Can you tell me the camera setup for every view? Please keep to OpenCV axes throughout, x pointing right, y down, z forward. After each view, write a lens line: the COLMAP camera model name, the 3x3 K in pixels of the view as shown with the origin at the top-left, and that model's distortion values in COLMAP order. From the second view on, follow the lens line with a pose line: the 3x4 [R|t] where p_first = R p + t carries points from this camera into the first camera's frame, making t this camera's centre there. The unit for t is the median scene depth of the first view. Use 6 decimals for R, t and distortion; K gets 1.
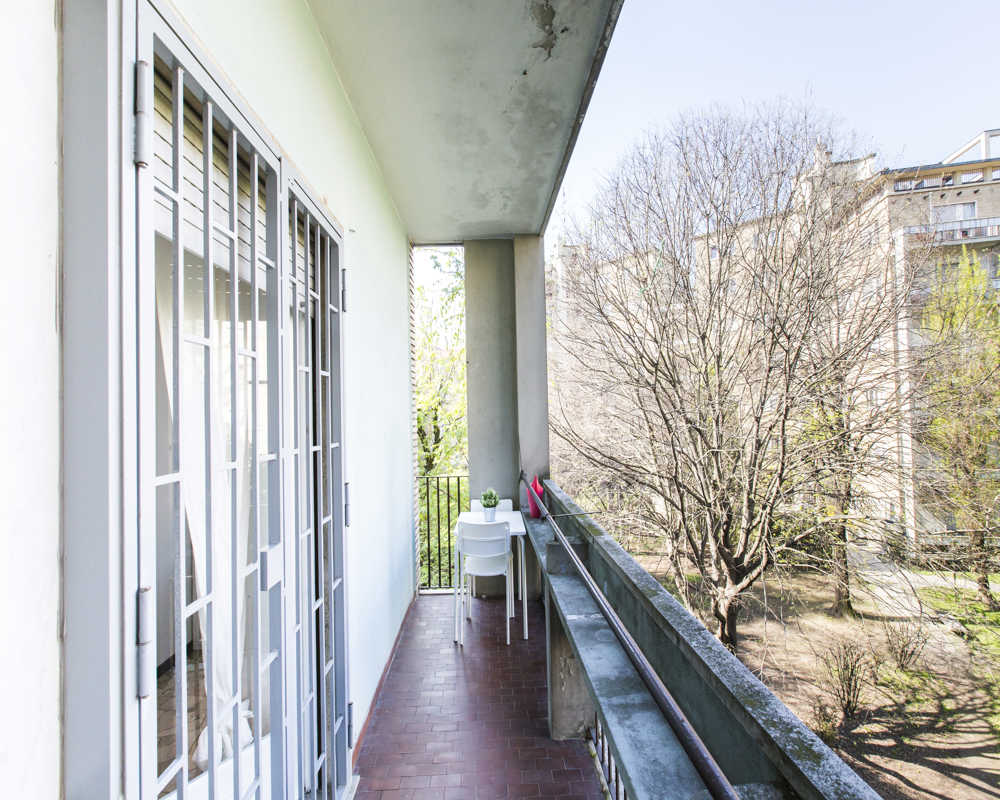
lens RADIAL K [[445.3, 0, 504.3], [0, 445.3, 403.4], [0, 0, 1]] dist [0.001208, -0.000309]
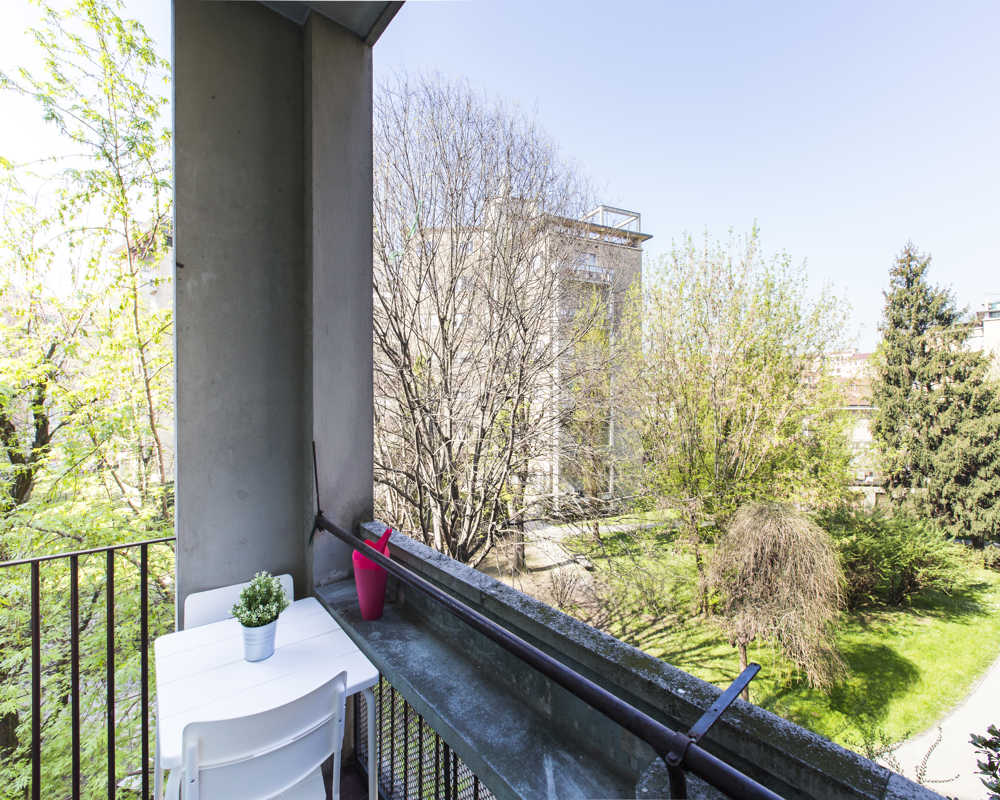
lens RADIAL K [[445.3, 0, 504.3], [0, 445.3, 403.4], [0, 0, 1]] dist [0.001208, -0.000309]
pose [[0.788942, 0.018829, 0.614179, -0.029626], [-0.034926, 0.999289, 0.014228, 0.006171], [-0.613475, -0.032675, 0.789038, 0.148978]]
